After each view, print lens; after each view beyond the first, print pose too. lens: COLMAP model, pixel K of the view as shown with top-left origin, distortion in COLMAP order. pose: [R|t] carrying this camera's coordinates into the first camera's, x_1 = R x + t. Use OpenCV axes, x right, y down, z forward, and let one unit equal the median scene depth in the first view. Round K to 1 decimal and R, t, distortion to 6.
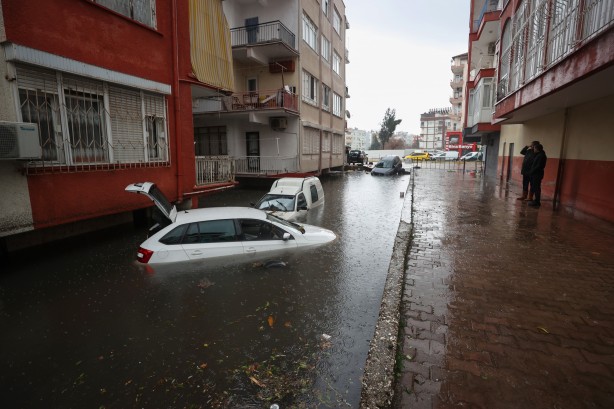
lens RADIAL K [[323.3, 0, 306.3], [0, 323.3, 203.2], [0, 0, 1]] dist [-0.000034, 0.000015]
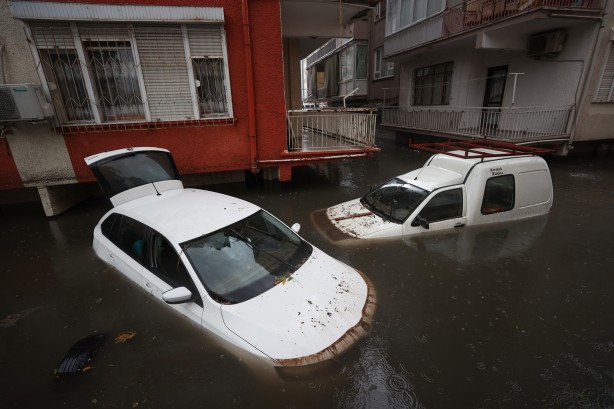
lens RADIAL K [[283.1, 0, 308.4], [0, 283.1, 205.8], [0, 0, 1]] dist [-0.025618, 0.002267]
pose [[0.546218, 0.272802, -0.791975, 0.311838], [-0.106173, 0.960403, 0.257591, -0.140145], [0.830887, -0.056615, 0.553554, 0.884998]]
